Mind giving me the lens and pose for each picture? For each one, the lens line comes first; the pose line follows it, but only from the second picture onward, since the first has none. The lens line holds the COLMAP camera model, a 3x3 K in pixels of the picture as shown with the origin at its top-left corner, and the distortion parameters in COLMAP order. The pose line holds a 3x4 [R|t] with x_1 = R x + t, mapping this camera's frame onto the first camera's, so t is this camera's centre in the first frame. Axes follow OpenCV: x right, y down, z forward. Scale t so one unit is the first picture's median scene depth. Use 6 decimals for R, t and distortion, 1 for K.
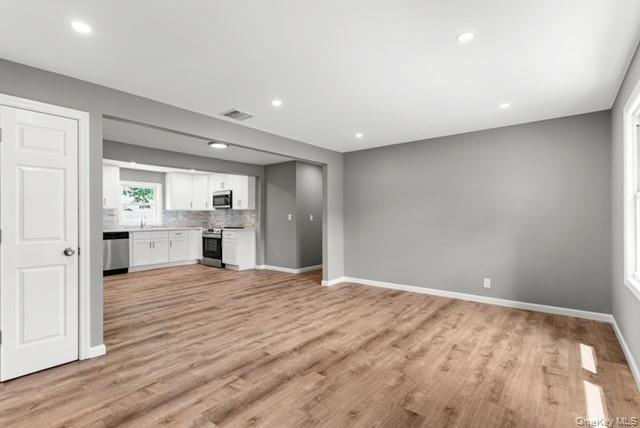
lens RADIAL K [[309.2, 0, 323.9], [0, 309.2, 215.4], [0, 0, 1]] dist [0.001550, 0.000817]
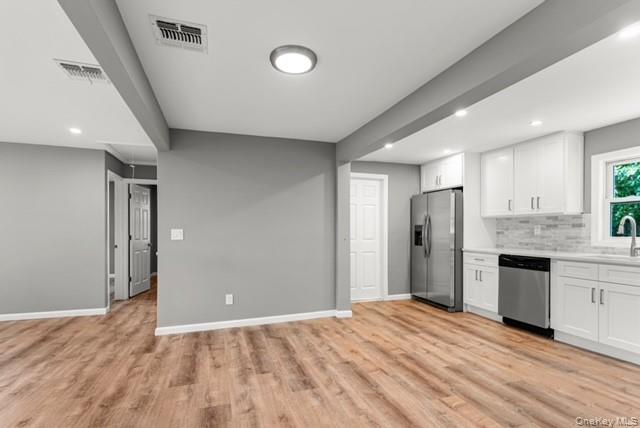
lens RADIAL K [[309.2, 0, 313.6], [0, 309.2, 234.8], [0, 0, 1]] dist [0.001550, 0.000817]
pose [[-0.548011, 0.015459, -0.836328, 0.009558], [0.007222, 0.999879, 0.013750, 0.008884], [0.836440, 0.001495, -0.548057, 1.982699]]
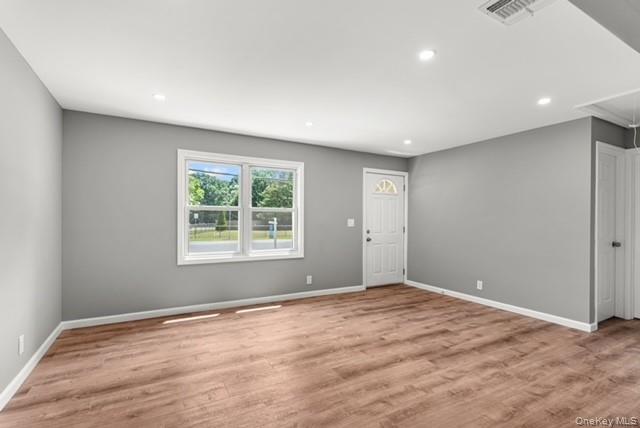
lens RADIAL K [[309.2, 0, 323.1], [0, 309.2, 217.4], [0, 0, 1]] dist [0.001550, 0.000817]
pose [[-0.927919, 0.002965, 0.372770, -0.198234], [-0.004637, 0.999799, -0.019497, 0.014770], [-0.372753, -0.019820, -0.927719, 1.743629]]
